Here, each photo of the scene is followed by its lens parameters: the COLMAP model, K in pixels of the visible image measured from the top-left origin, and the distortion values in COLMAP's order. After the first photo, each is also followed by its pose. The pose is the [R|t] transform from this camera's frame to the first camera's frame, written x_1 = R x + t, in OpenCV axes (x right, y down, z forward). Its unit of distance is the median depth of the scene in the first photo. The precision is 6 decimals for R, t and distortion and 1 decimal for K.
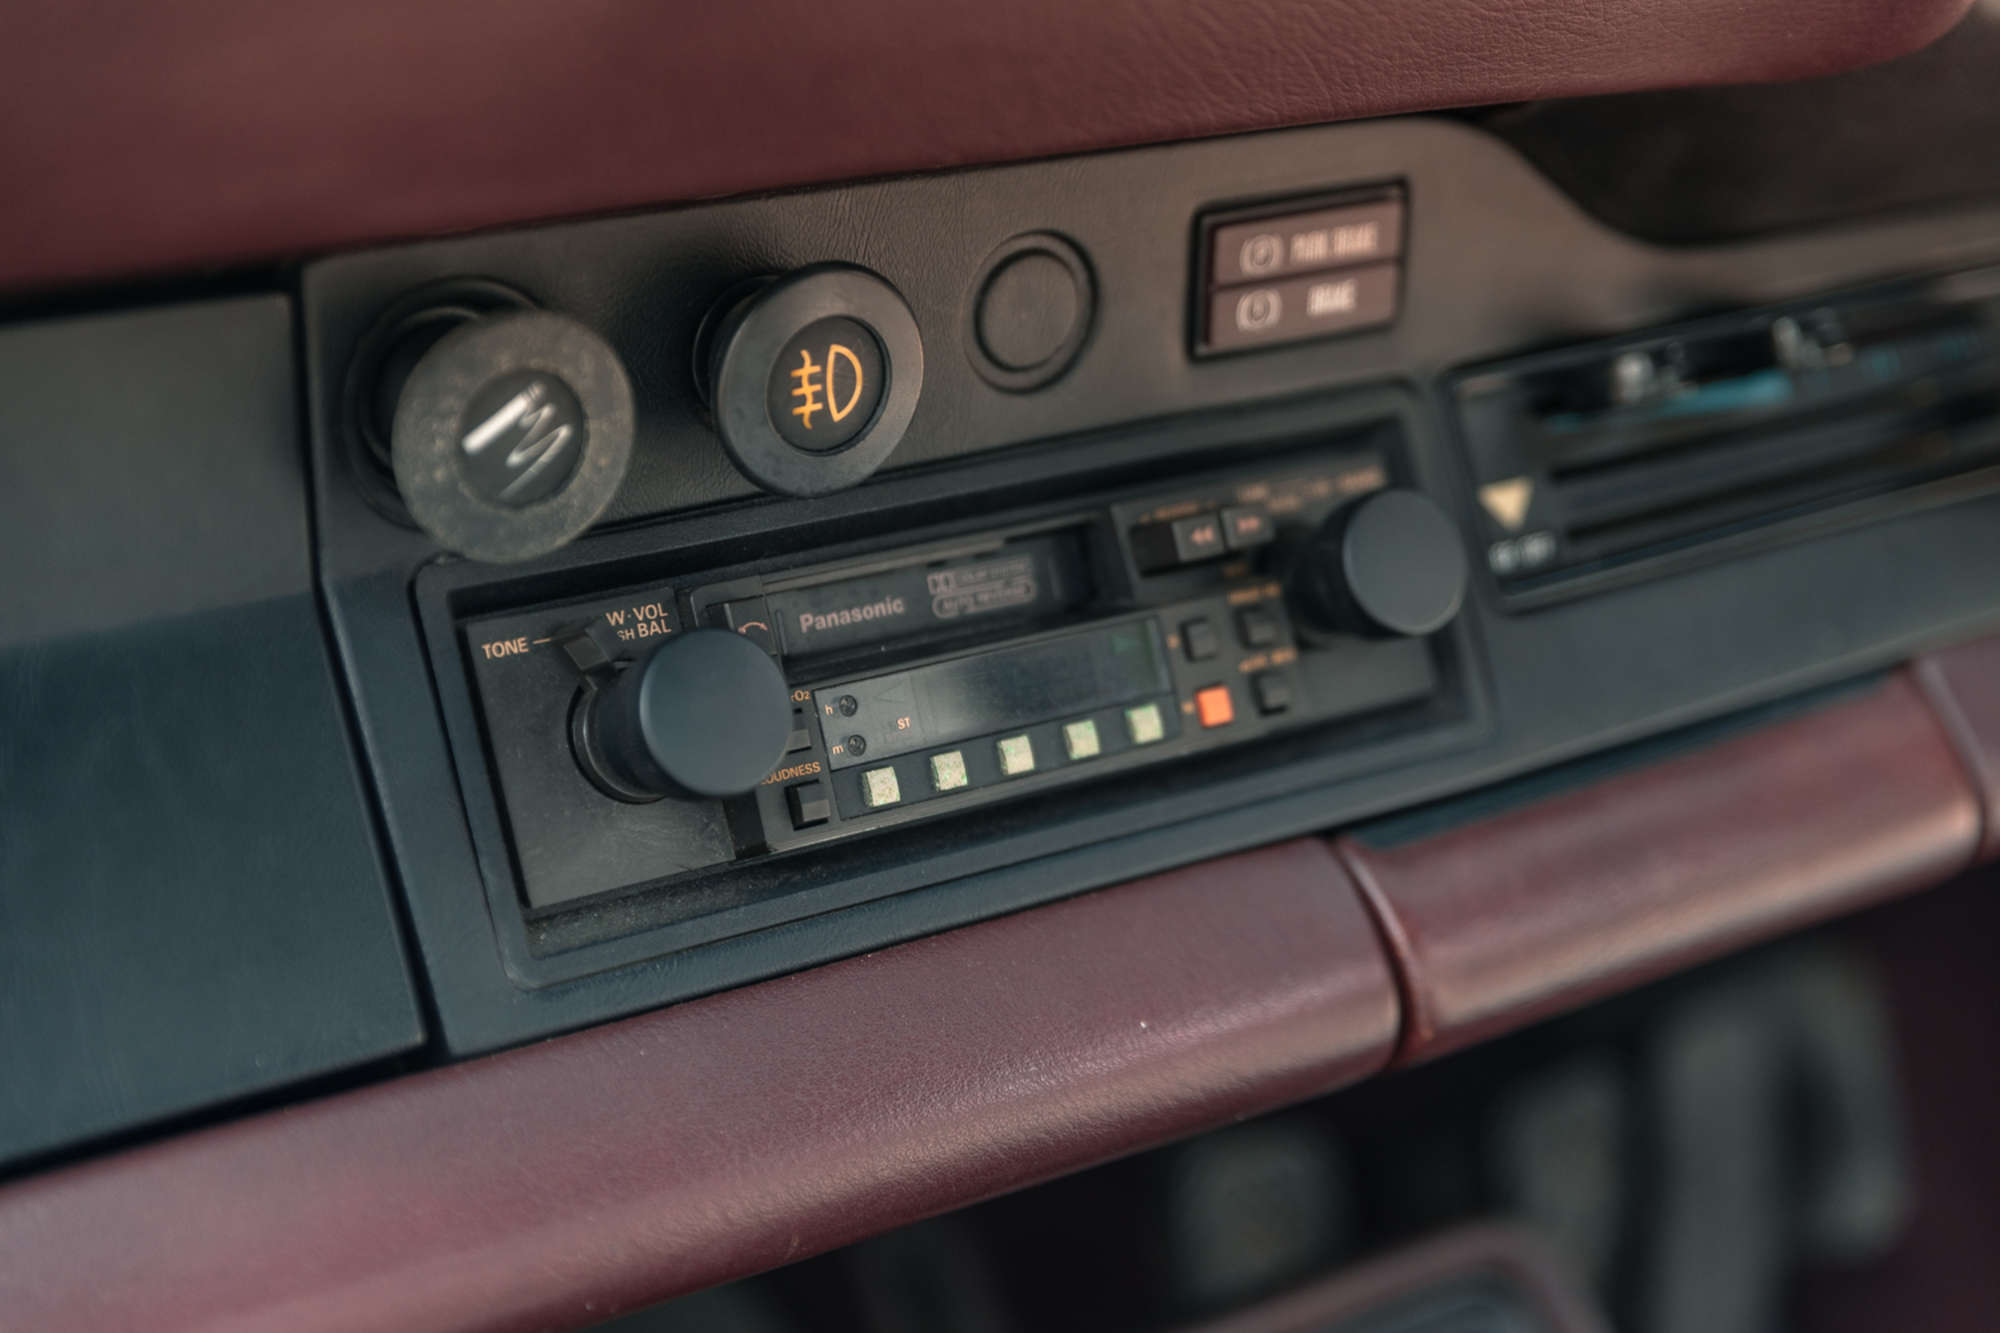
lens RADIAL K [[3803.6, 0, 1000.0], [0, 3803.6, 666.5], [0, 0, 1]] dist [0.006151, -0.128363]
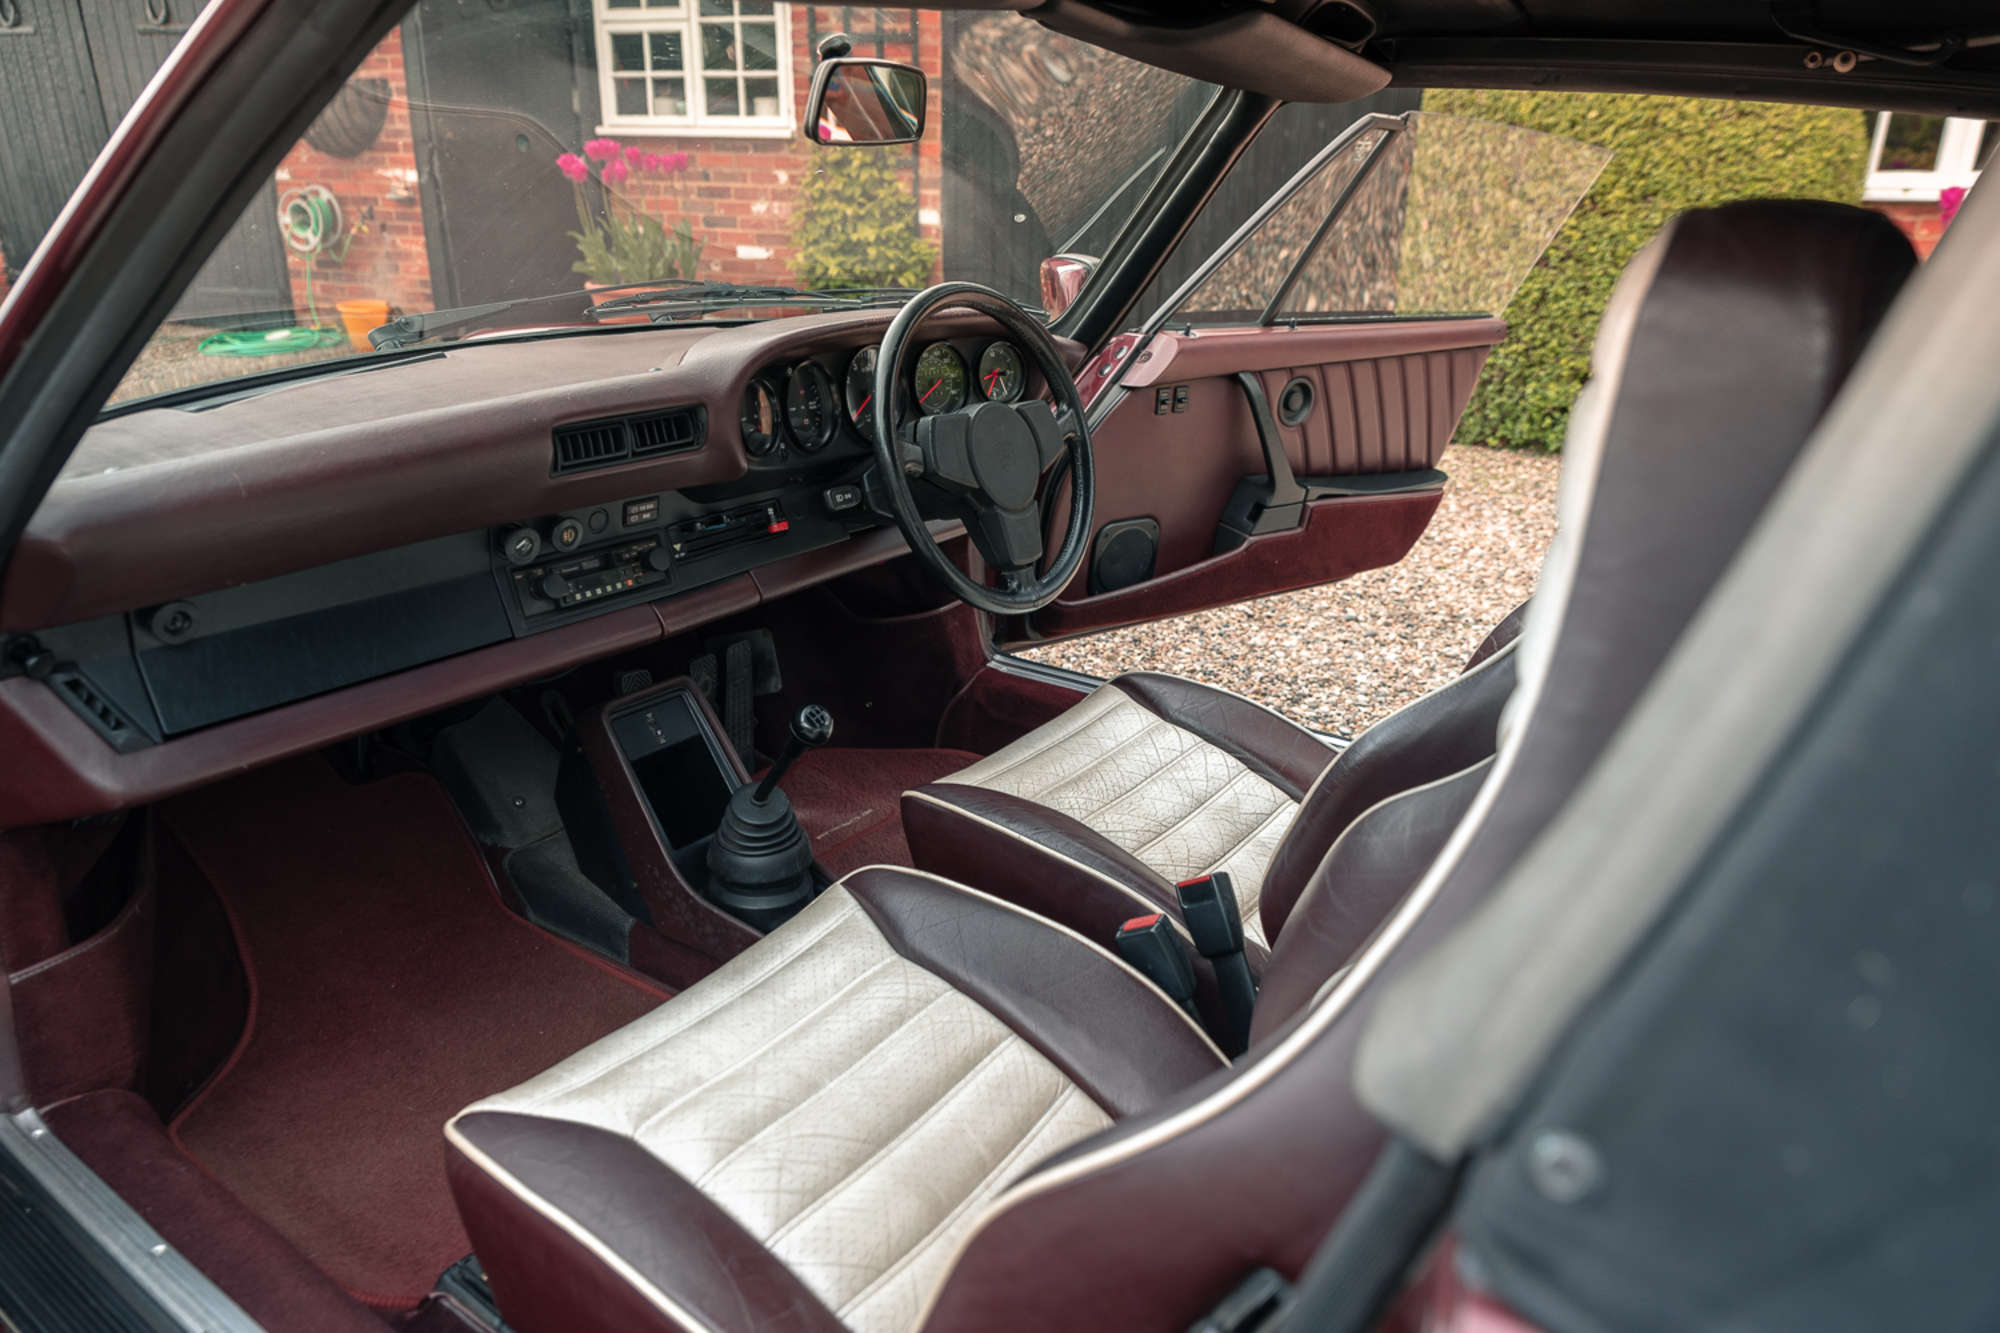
lens RADIAL K [[1418.7, 0, 996.9], [0, 1418.7, 664.8], [0, 0, 1]] dist [-0.043317, 0.001544]
pose [[0.948451, -0.040438, 0.314333, -0.107420], [0.013782, 0.996151, 0.086567, -0.047669], [-0.316623, -0.077773, 0.945358, -1.403246]]
